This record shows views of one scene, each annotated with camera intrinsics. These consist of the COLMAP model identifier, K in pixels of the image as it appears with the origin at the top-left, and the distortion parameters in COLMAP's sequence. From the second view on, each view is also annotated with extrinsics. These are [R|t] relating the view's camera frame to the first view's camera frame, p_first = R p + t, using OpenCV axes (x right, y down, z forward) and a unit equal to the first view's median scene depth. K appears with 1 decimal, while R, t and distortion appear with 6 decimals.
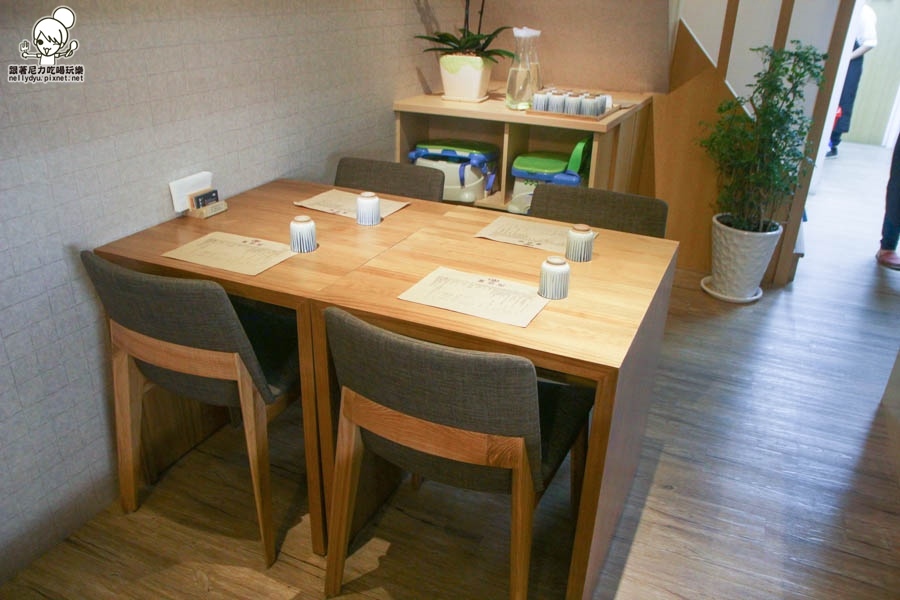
lens RADIAL K [[692.3, 0, 448.3], [0, 692.3, 312.2], [0, 0, 1]] dist [-0.117694, 0.090435]
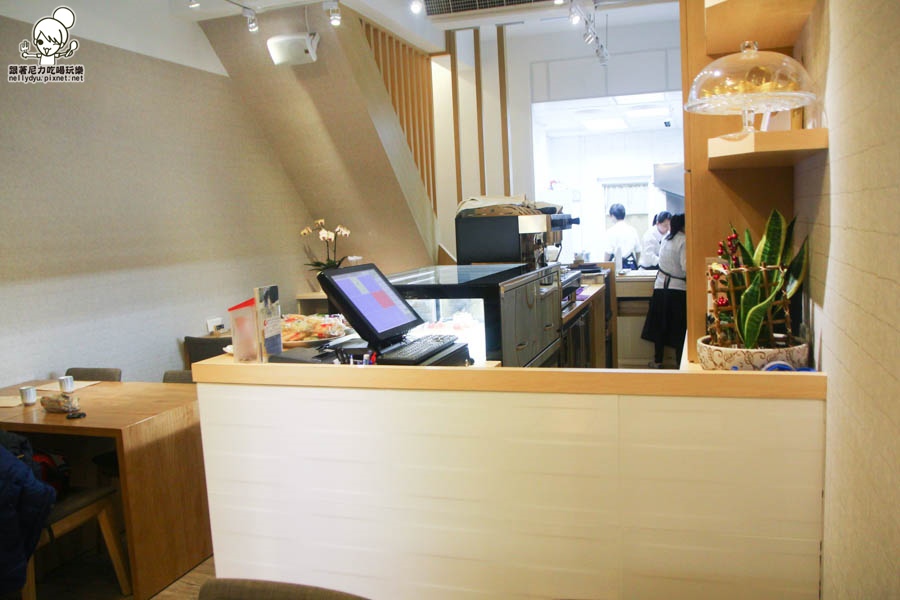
lens RADIAL K [[721.5, 0, 450.0], [0, 721.5, 300.0], [0, 0, 1]] dist [-0.126548, 0.108493]
pose [[0.990556, -0.086111, 0.106695, 0.155828], [0.116746, 0.937786, -0.326999, 0.493055], [-0.071899, 0.336367, 0.938982, -1.117095]]
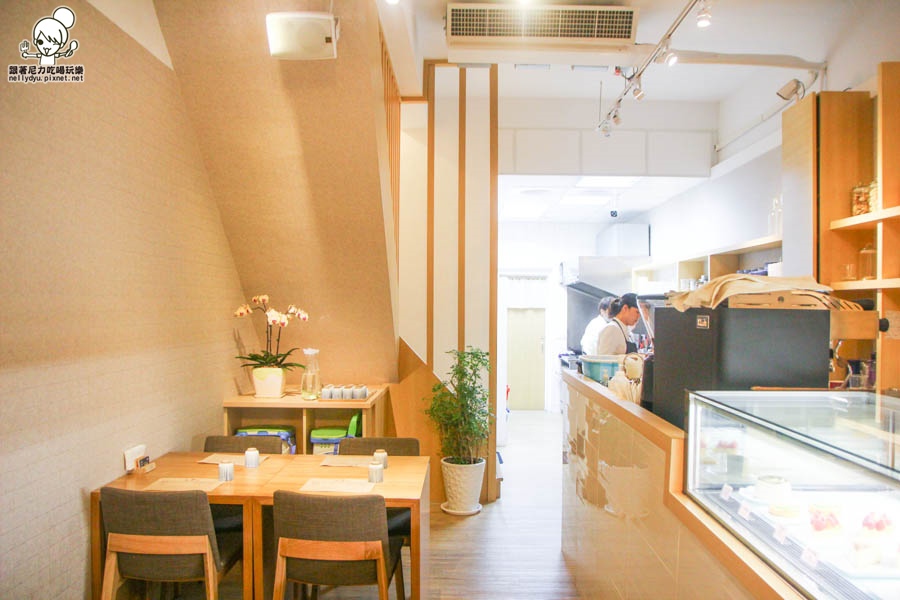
lens RADIAL K [[692.3, 0, 448.3], [0, 692.3, 312.2], [0, 0, 1]] dist [-0.117694, 0.090435]
pose [[0.916294, -0.024248, 0.399771, -0.223917], [0.189106, 0.906086, -0.378481, 0.165488], [-0.353050, 0.422399, 0.834826, -0.469530]]
